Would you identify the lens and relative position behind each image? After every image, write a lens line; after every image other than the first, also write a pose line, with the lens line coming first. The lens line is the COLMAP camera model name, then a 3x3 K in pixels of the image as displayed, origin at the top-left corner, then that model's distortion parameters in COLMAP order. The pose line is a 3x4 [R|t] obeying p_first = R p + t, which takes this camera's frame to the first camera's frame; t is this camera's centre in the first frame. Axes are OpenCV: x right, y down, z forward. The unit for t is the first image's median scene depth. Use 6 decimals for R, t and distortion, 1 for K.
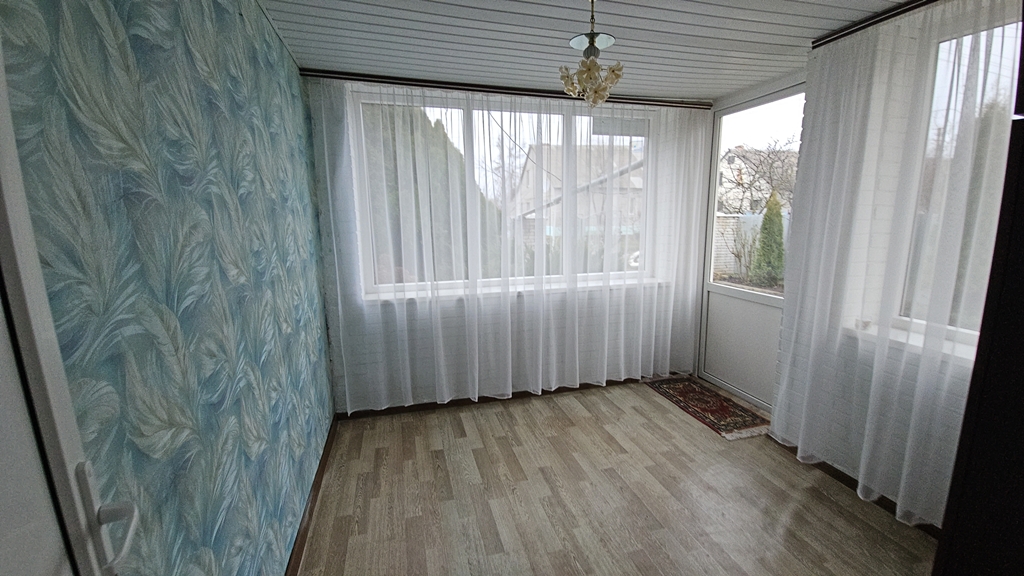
lens RADIAL K [[415.1, 0, 511.0], [0, 415.1, 290.7], [0, 0, 1]] dist [-0.001261, -0.000142]
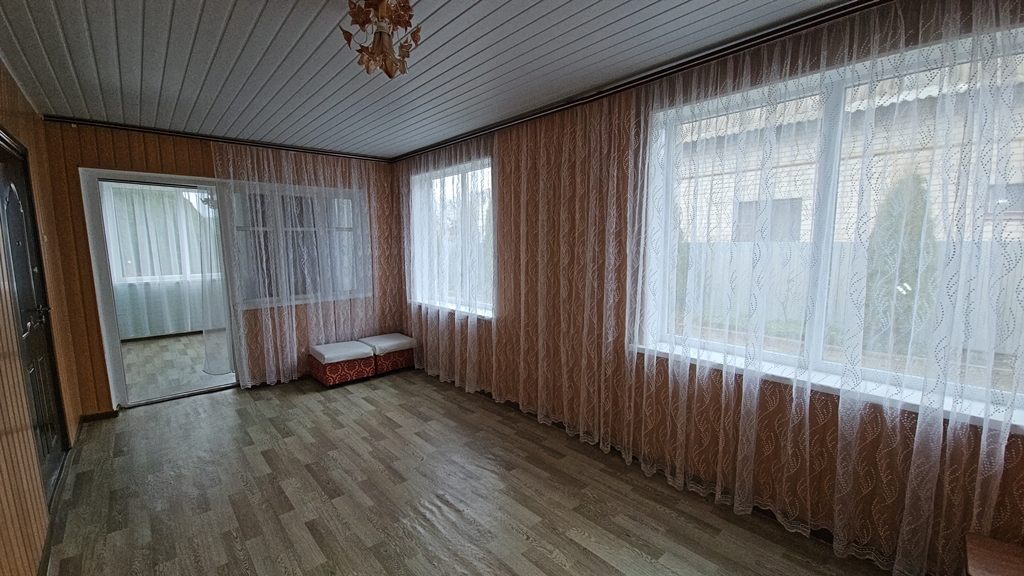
lens RADIAL K [[422.1, 0, 510.2], [0, 422.1, 293.7], [0, 0, 1]] dist [-0.000417, -0.000061]
pose [[0.893529, -0.046974, 0.446541, 0.362483], [0.073287, 0.996433, -0.041827, 0.249479], [-0.442984, 0.070100, 0.893785, -1.394241]]
